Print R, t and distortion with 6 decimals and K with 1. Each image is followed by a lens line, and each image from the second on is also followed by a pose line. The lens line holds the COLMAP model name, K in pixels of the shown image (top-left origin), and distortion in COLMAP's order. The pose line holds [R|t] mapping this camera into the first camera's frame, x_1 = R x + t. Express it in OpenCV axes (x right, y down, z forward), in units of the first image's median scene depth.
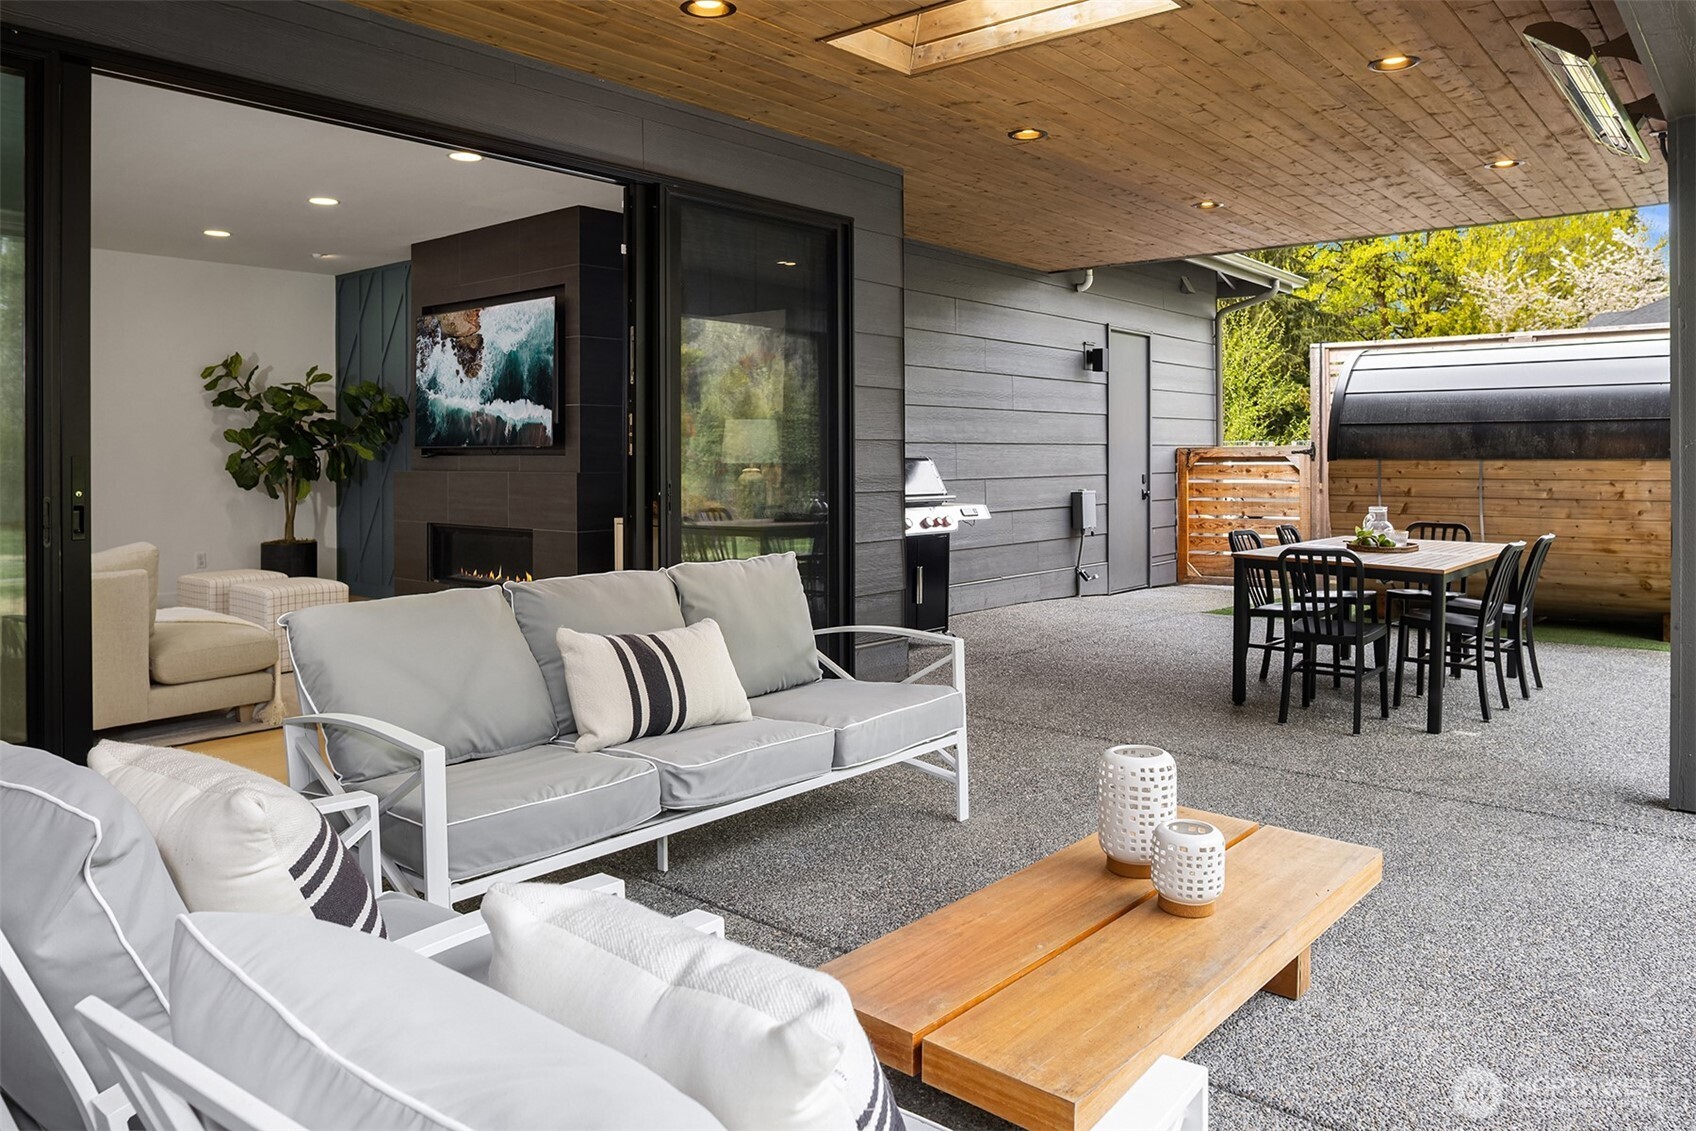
lens RADIAL K [[1191.7, 0, 845.8], [0, 1191.7, 497.1], [0, 0, 1]] dist [-0.066589, 0.049911]
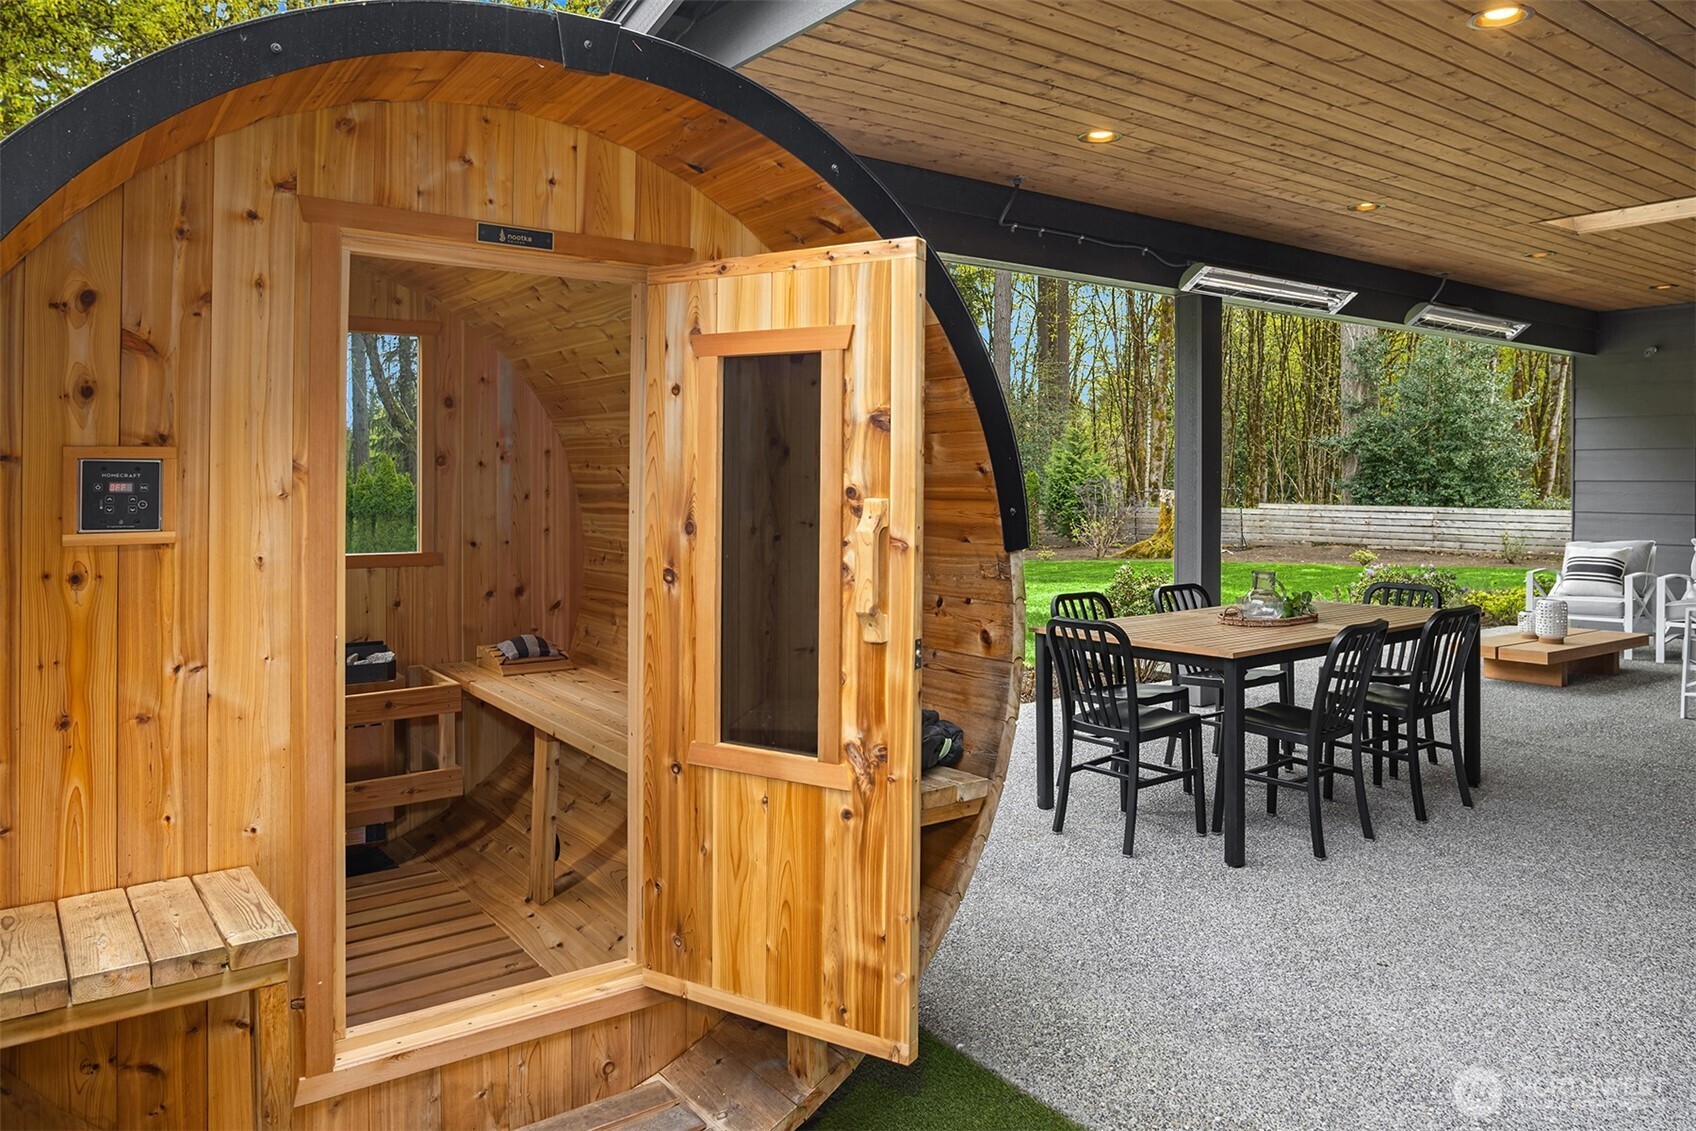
lens RADIAL K [[1191.7, 0, 845.8], [0, 1191.7, 497.1], [0, 0, 1]] dist [-0.066589, 0.049911]
pose [[-0.971412, -0.024067, 0.236176, 0.482460], [-0.008781, 0.997810, 0.065565, -0.080546], [-0.237236, 0.061616, -0.969496, 1.650821]]
